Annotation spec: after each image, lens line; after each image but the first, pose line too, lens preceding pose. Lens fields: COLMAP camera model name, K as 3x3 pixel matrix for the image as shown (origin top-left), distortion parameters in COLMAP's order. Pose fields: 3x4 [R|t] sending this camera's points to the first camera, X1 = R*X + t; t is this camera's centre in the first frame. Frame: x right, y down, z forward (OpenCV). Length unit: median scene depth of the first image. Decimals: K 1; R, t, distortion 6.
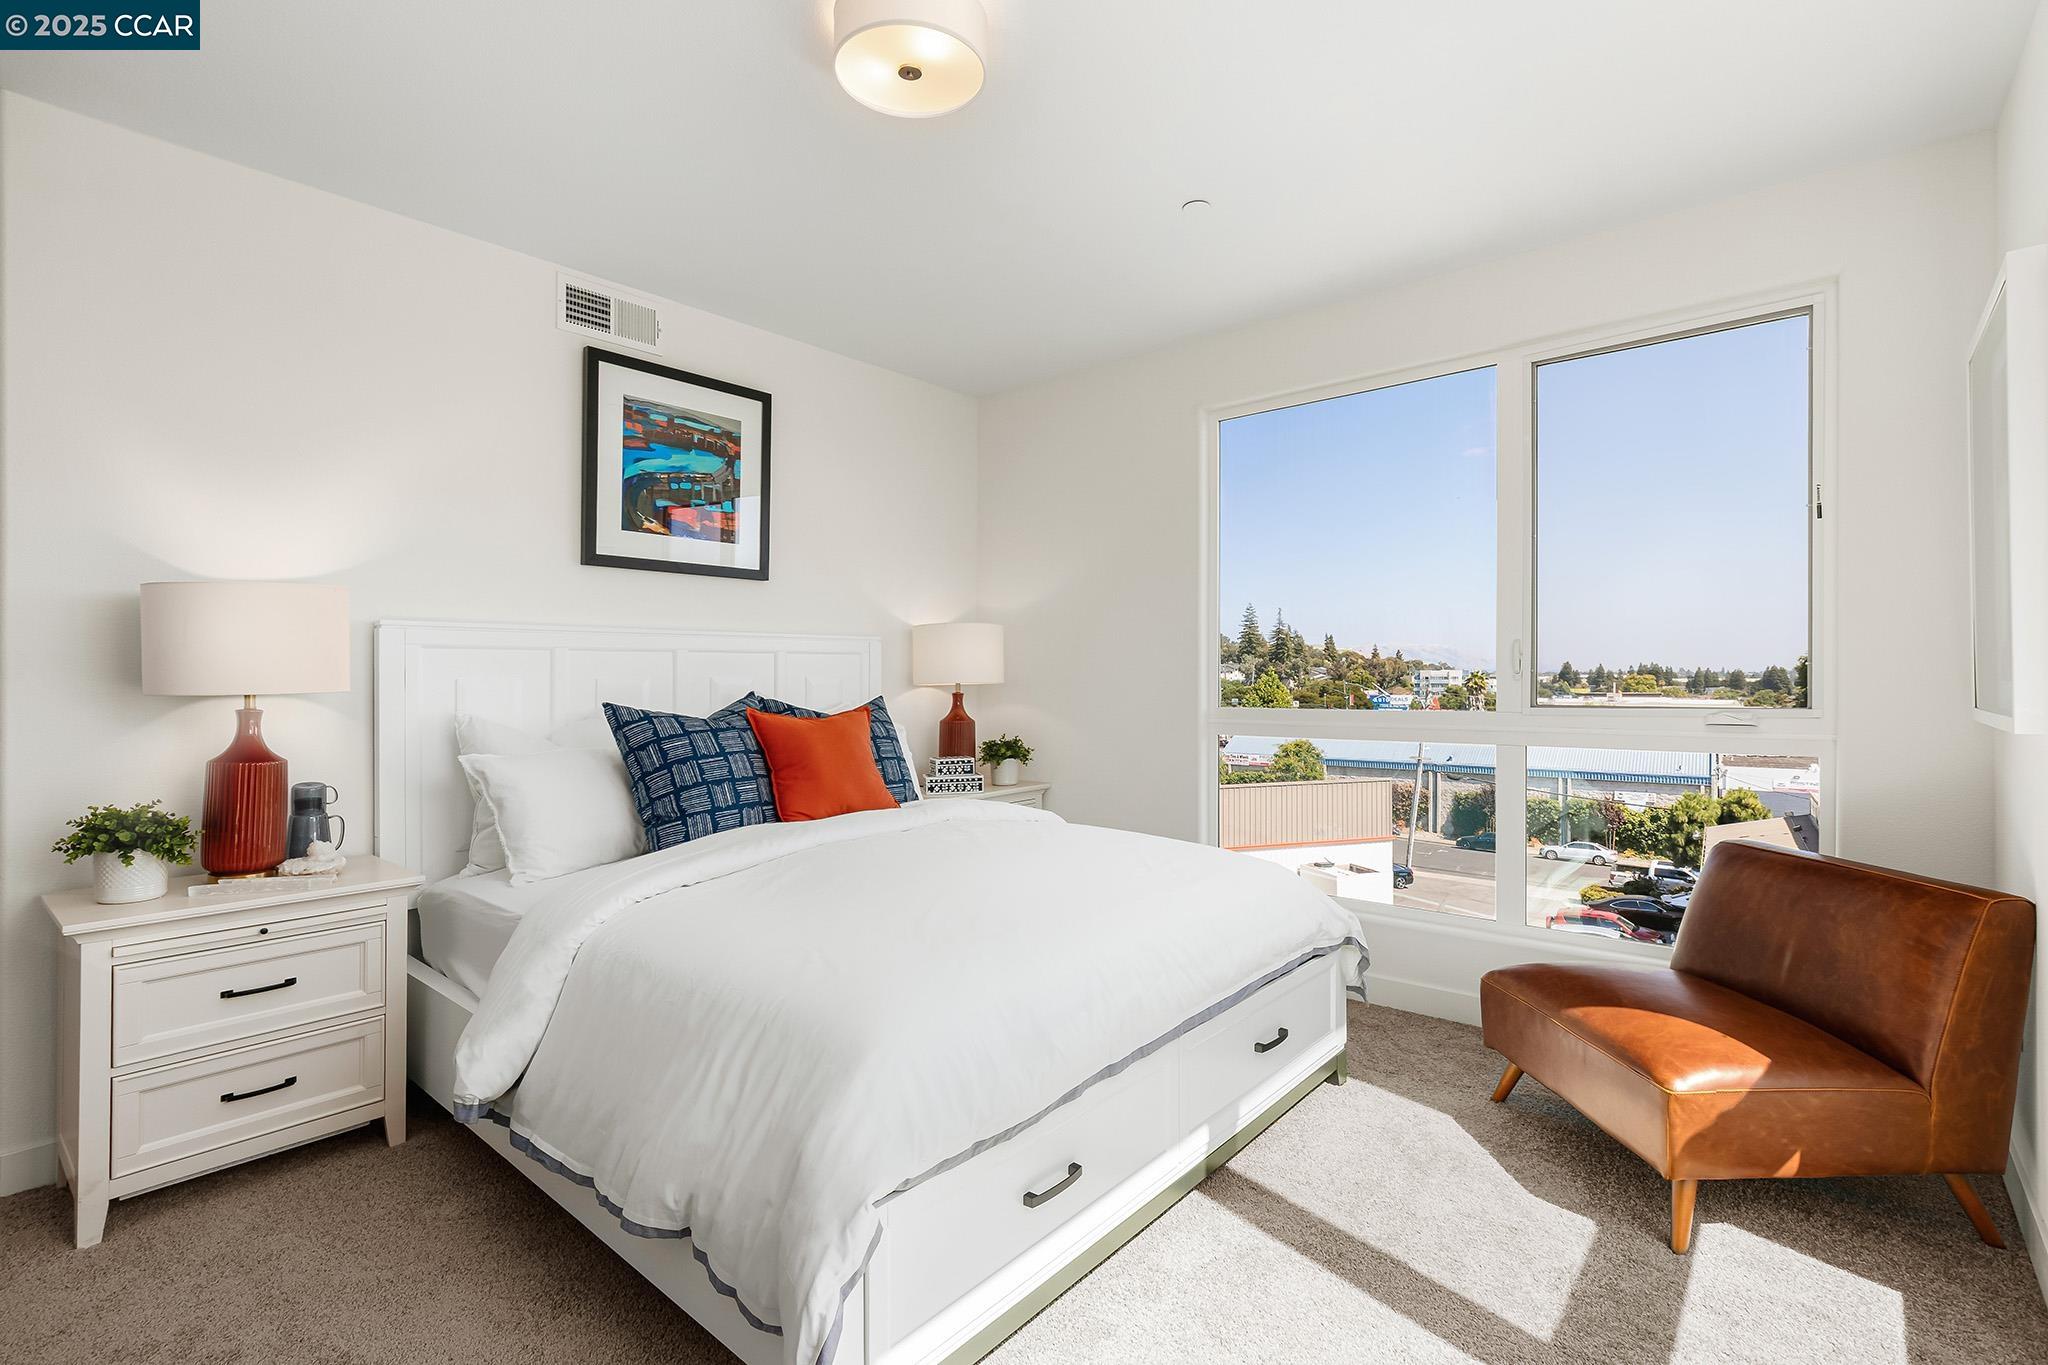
lens RADIAL K [[971.7, 0, 1023.7], [0, 971.7, 670.2], [0, 0, 1]] dist [0.001910, -0.001244]
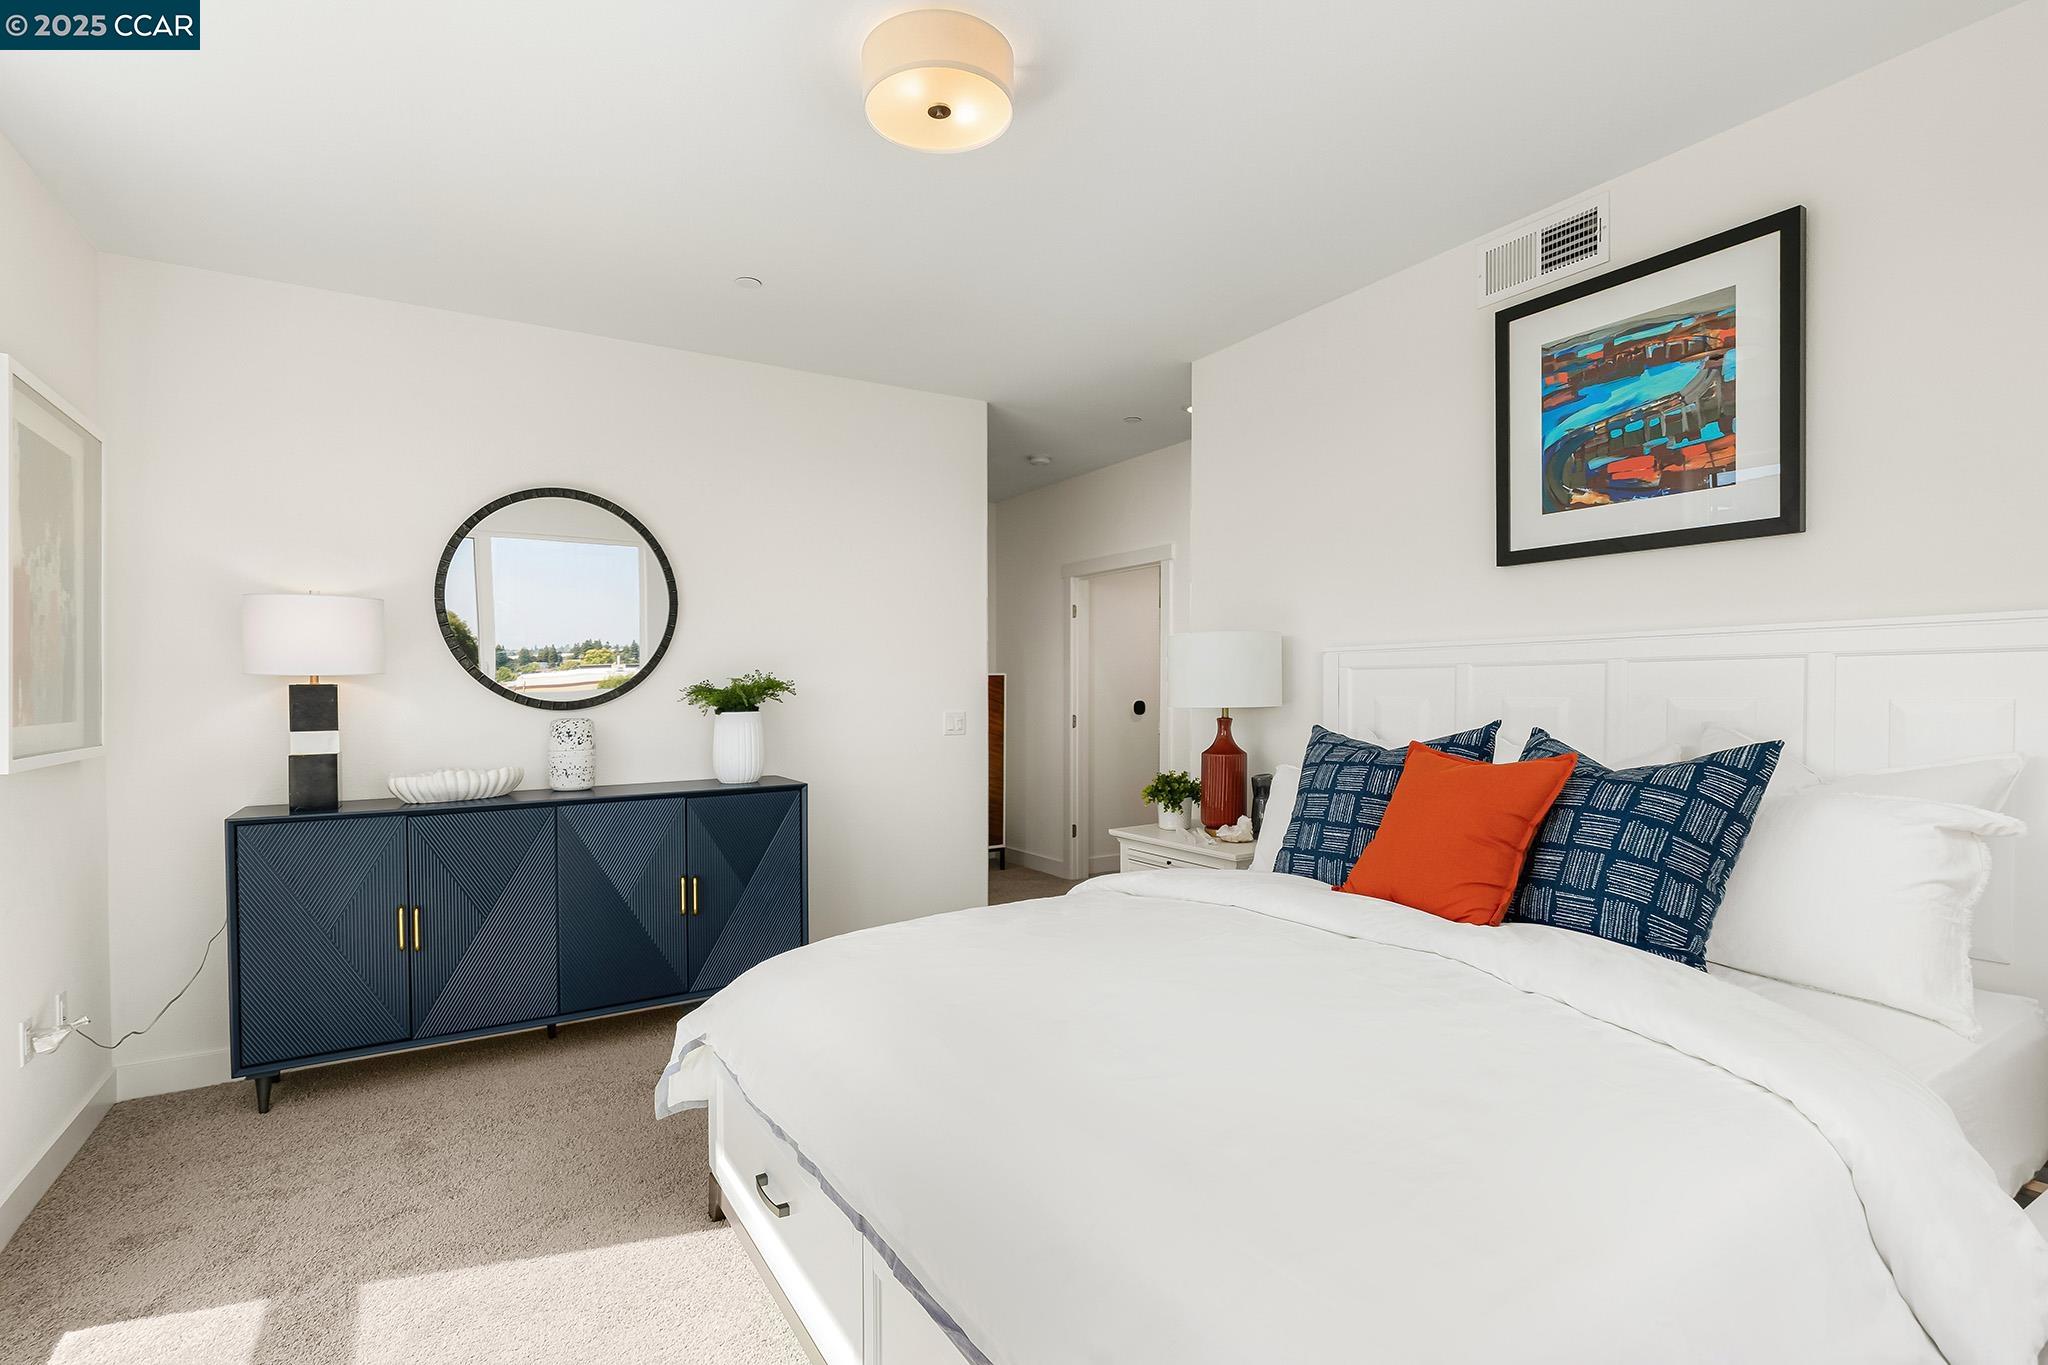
lens RADIAL K [[971.7, 0, 1023.5], [0, 971.7, 666.3], [0, 0, 1]] dist [0.001910, -0.001244]
pose [[-0.319003, -0.019364, -0.947556, 0.479053], [0.004288, 0.999752, -0.021874, -0.003033], [0.947744, -0.011042, -0.318841, 0.845964]]
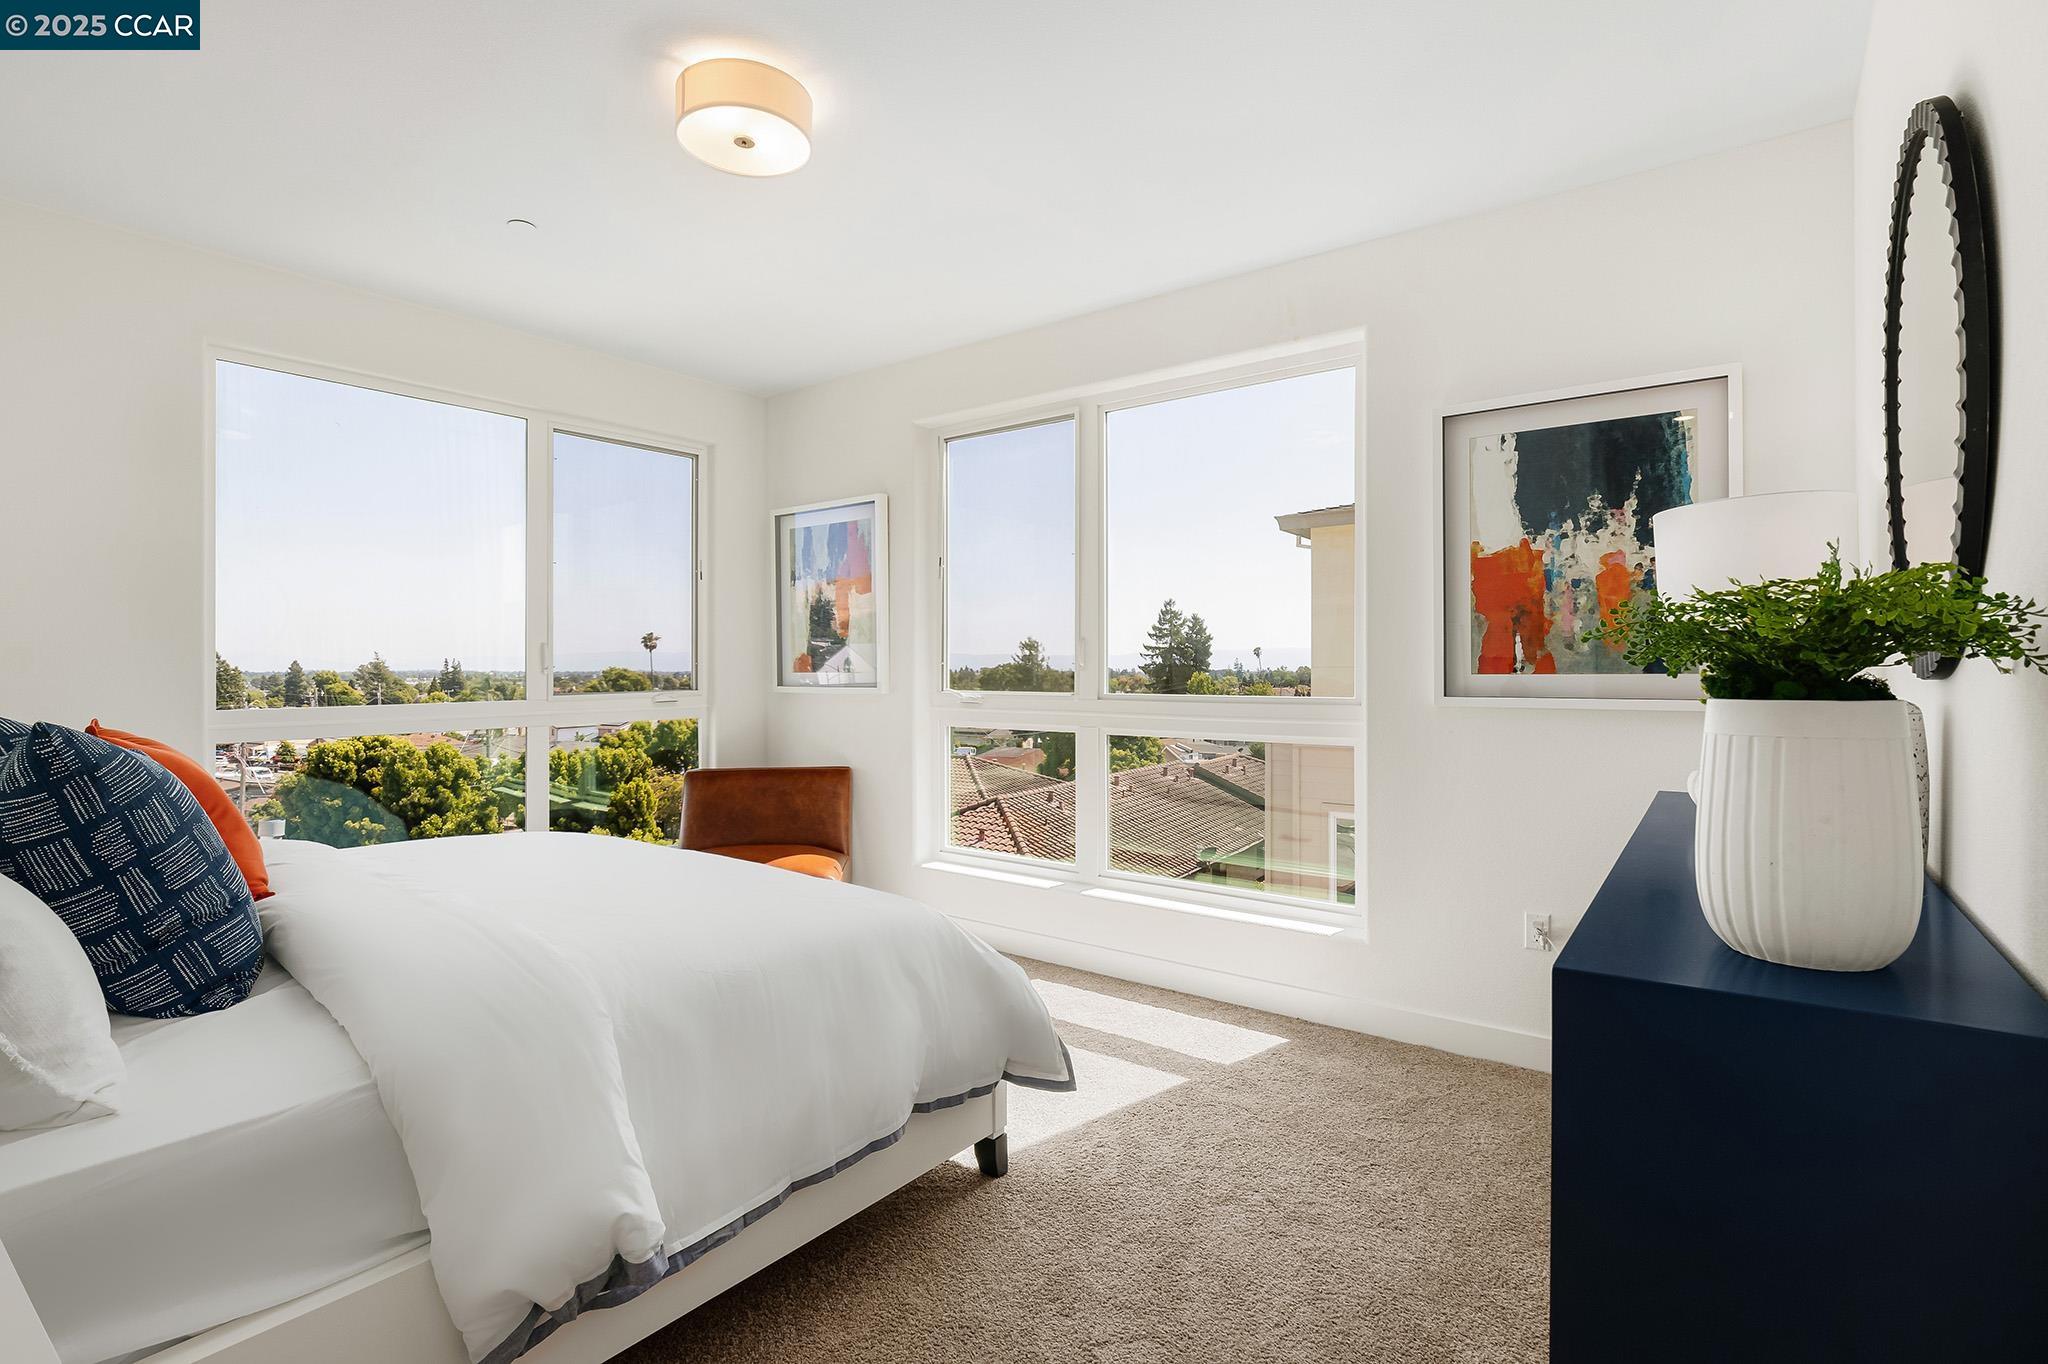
lens RADIAL K [[971.7, 0, 1019.9], [0, 971.7, 689.4], [0, 0, 1]] dist [0.001910, -0.001244]
pose [[-0.061982, -0.017857, 0.997918, -0.787372], [-0.001040, 0.999841, 0.017826, 0.005766], [-0.998077, 0.000067, -0.061991, 0.452083]]
